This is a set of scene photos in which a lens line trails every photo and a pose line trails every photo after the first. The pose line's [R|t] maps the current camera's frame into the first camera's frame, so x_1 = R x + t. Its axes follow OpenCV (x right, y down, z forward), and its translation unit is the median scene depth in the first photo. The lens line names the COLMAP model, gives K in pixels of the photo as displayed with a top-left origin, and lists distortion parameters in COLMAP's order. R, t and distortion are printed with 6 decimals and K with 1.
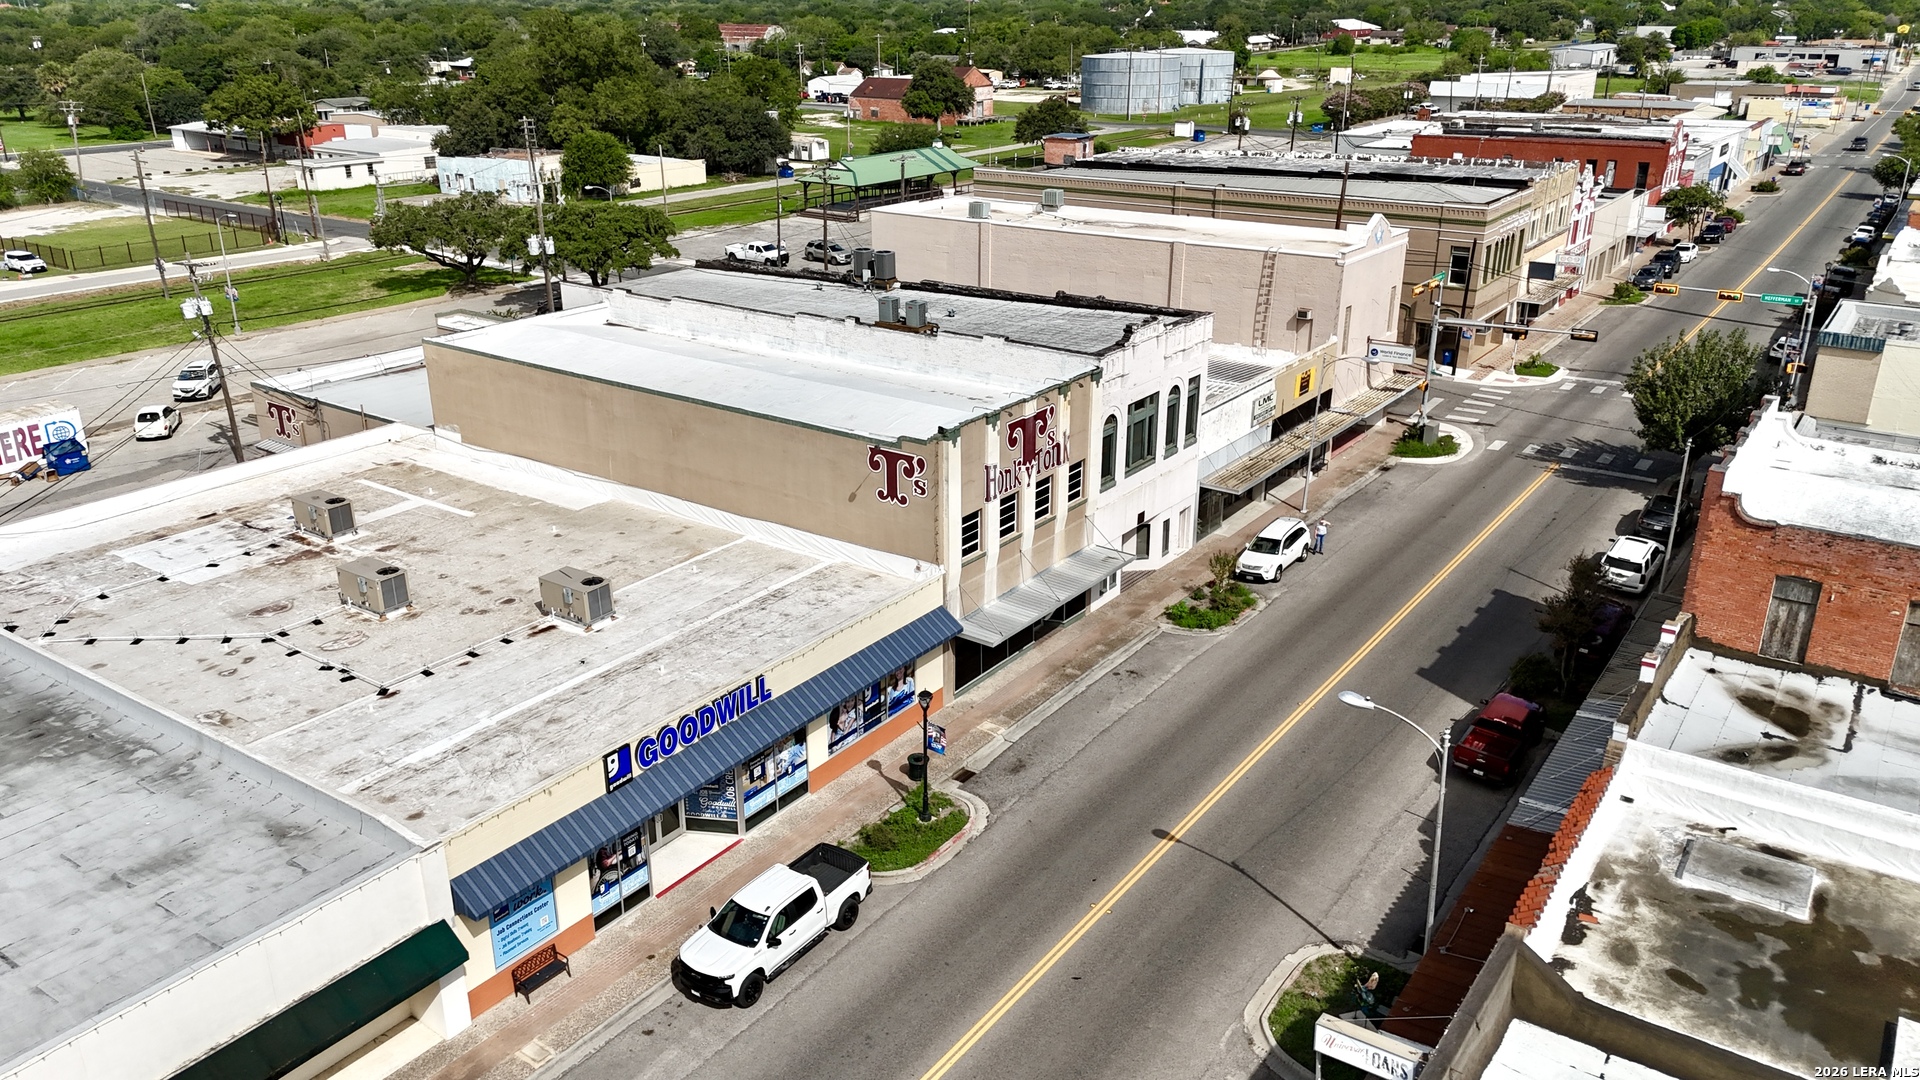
lens RADIAL K [[1407.8, 0, 962.3], [0, 1407.8, 540.3], [0, 0, 1]] dist [0.078187, -0.076788]
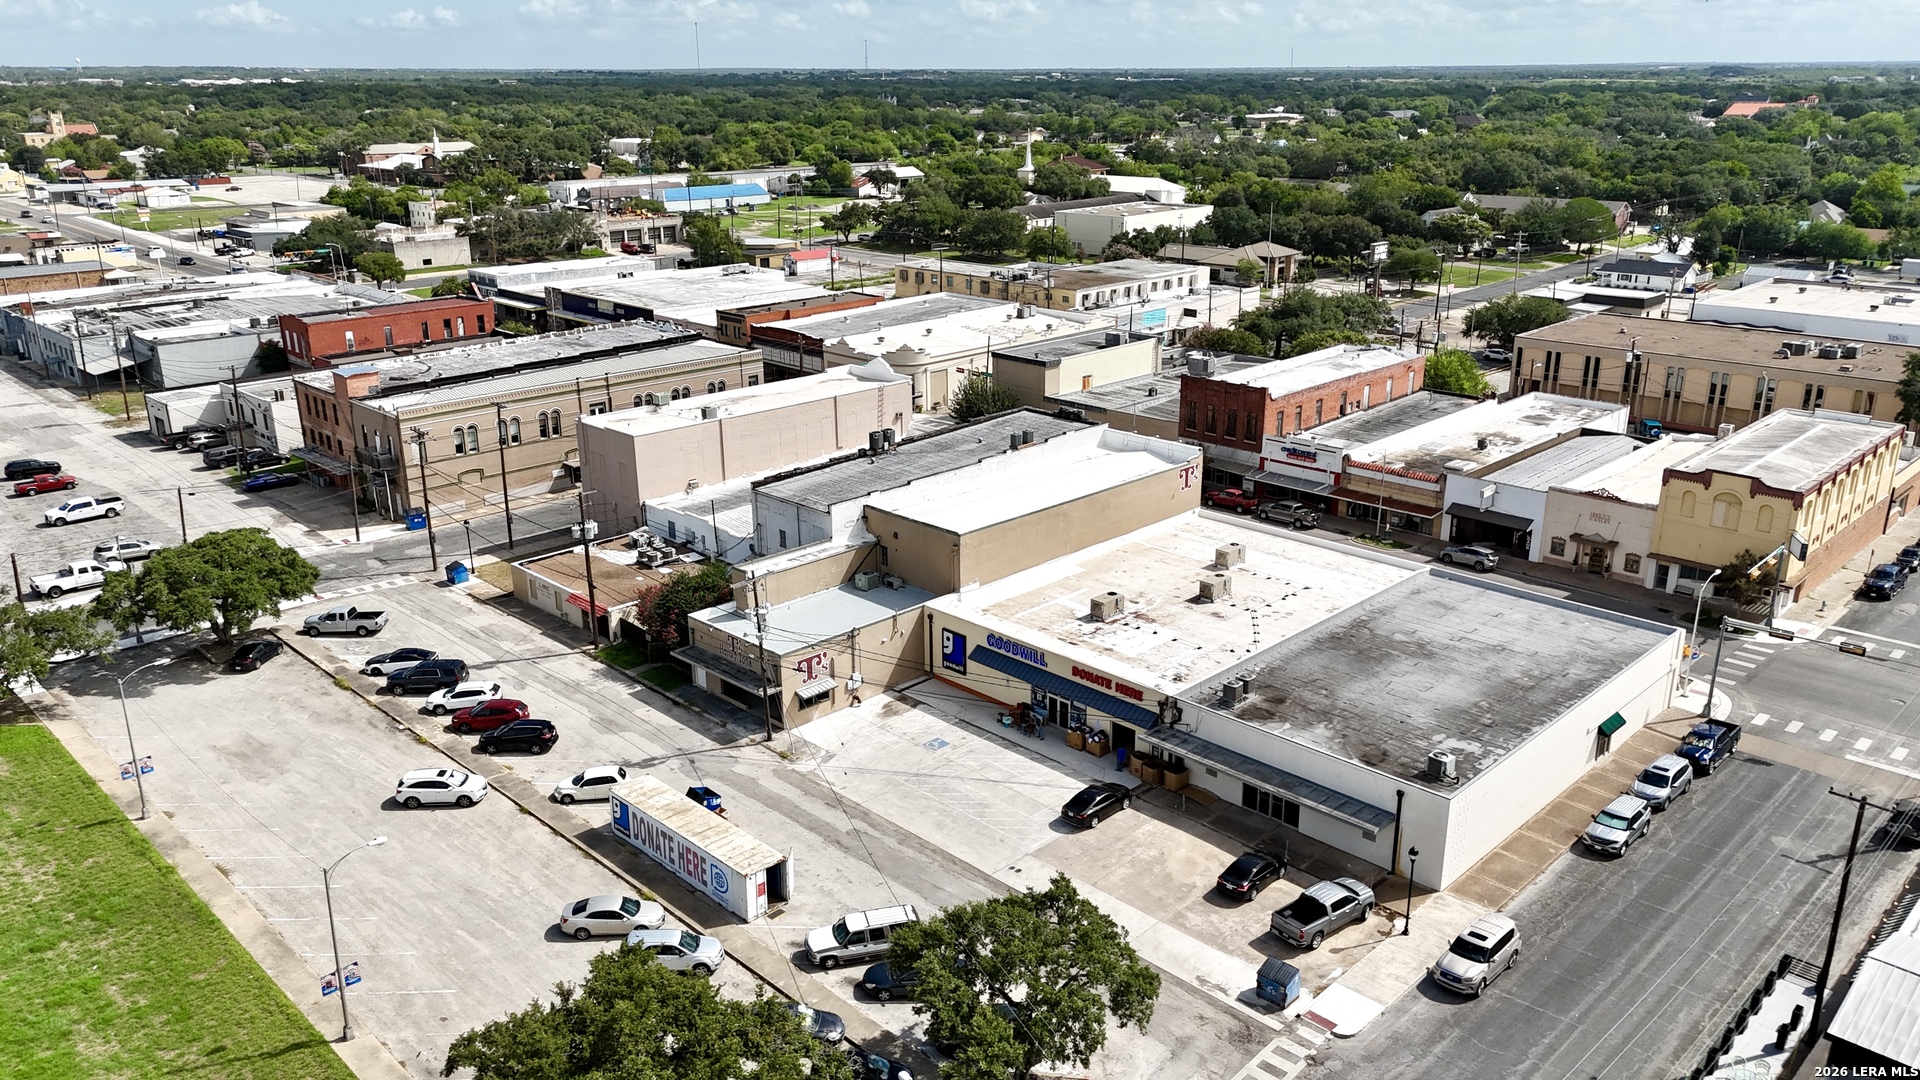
lens RADIAL K [[1407.8, 0, 965.9], [0, 1407.8, 530.8], [0, 0, 1]] dist [0.078187, -0.076788]
pose [[0.175284, -0.305969, 0.935766, -2.113116], [0.360918, 0.904280, 0.228068, -0.573648], [-0.915977, 0.297758, 0.268936, 0.661248]]
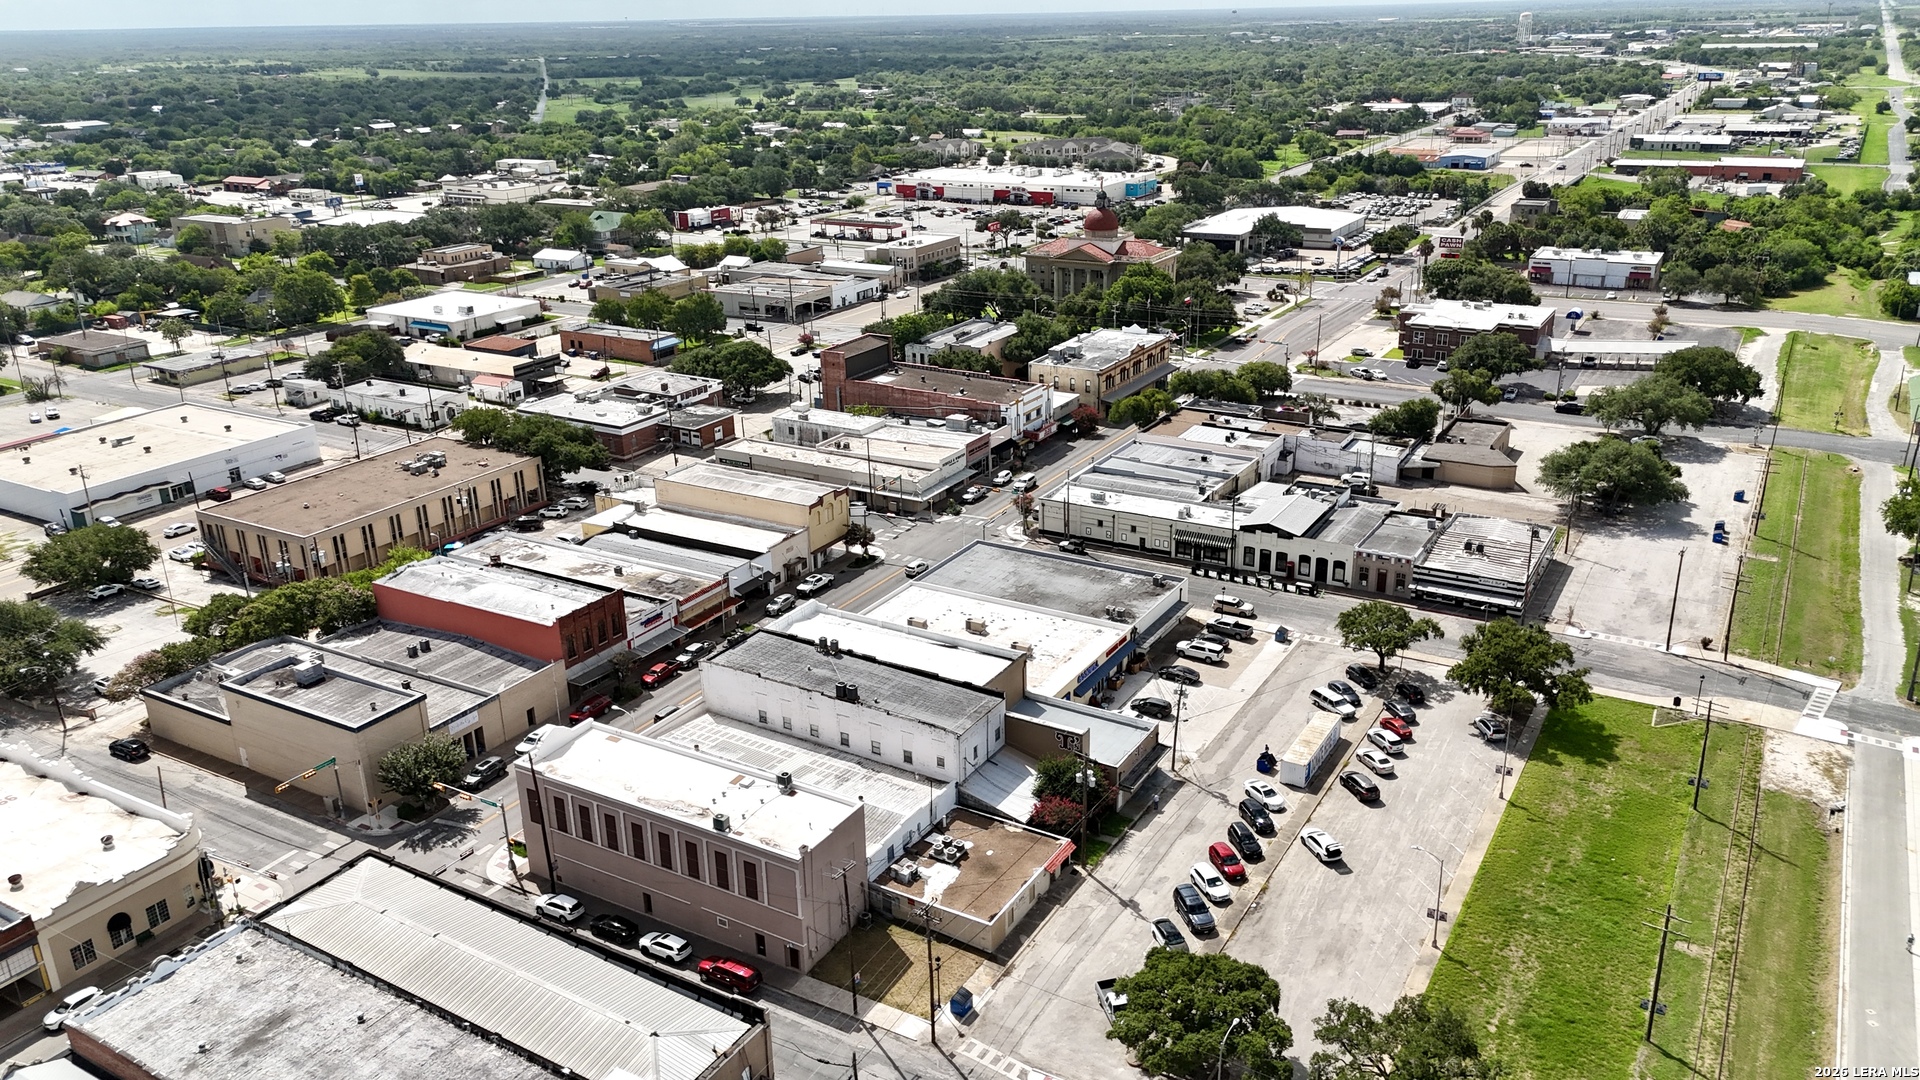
lens RADIAL K [[1407.8, 0, 962.0], [0, 1407.8, 538.6], [0, 0, 1]] dist [0.078187, -0.076788]
pose [[-0.996692, 0.046222, -0.066841, -0.134259], [-0.009544, 0.750230, 0.661108, -2.172184], [0.080704, 0.659559, -0.747308, 3.074548]]
